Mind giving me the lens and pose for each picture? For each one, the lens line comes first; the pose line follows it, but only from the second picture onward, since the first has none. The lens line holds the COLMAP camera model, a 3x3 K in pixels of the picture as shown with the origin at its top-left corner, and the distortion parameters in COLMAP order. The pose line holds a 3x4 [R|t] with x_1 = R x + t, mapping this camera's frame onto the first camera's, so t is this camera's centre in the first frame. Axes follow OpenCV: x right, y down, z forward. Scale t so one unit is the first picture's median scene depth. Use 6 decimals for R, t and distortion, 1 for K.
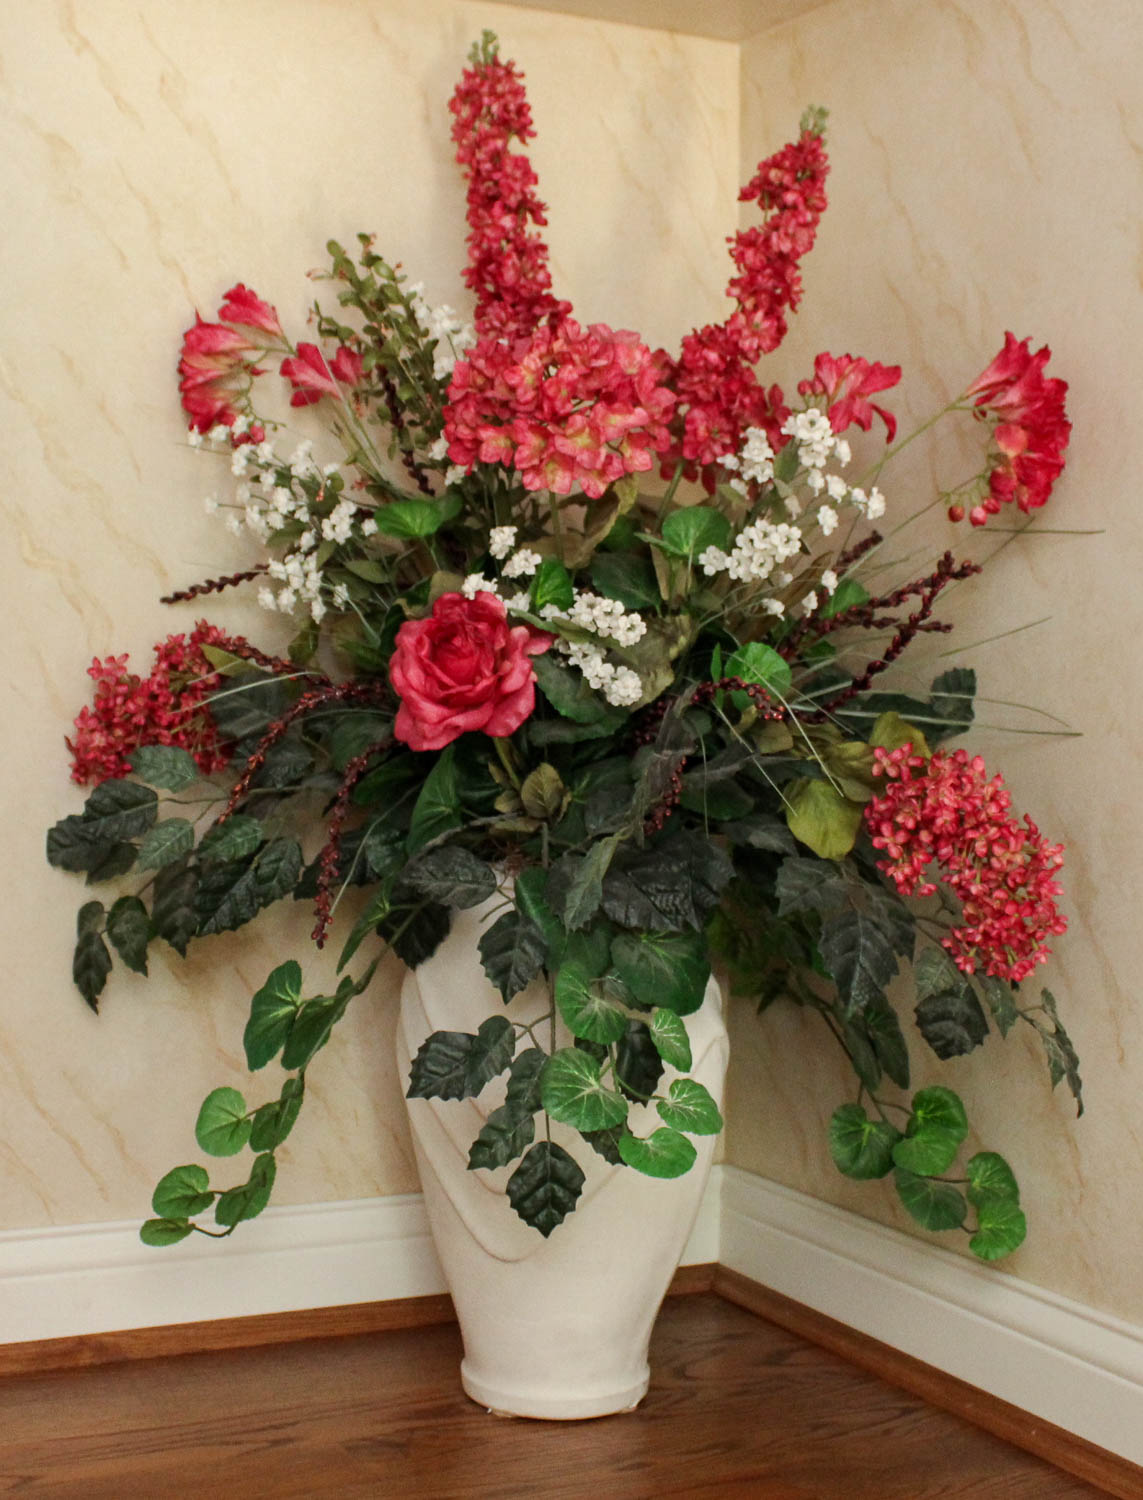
lens RADIAL K [[2121.6, 0, 572.0], [0, 2121.6, 750.9], [0, 0, 1]] dist [-0.121838, 0.000000]
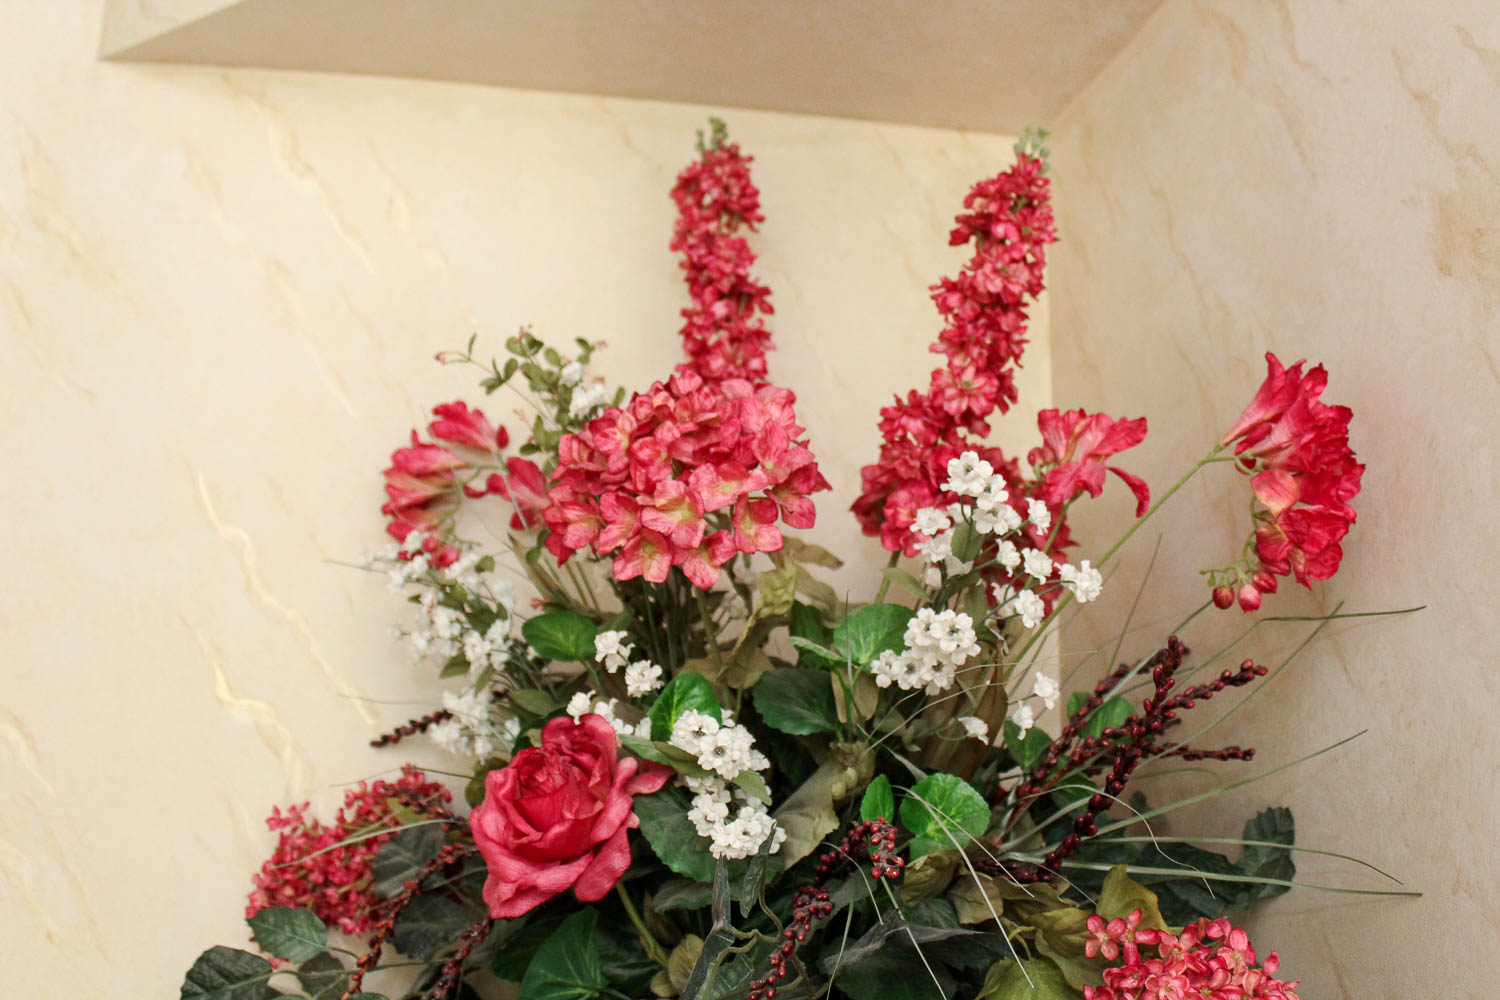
lens RADIAL K [[1677.8, 0, 749.3], [0, 1677.8, 501.1], [0, 0, 1]] dist [-0.080290, 0.000000]
pose [[0.966854, -0.056322, -0.249041, 0.165761], [-0.004062, 0.971852, -0.235558, -0.004799], [0.255298, 0.228762, 0.939410, 0.382788]]
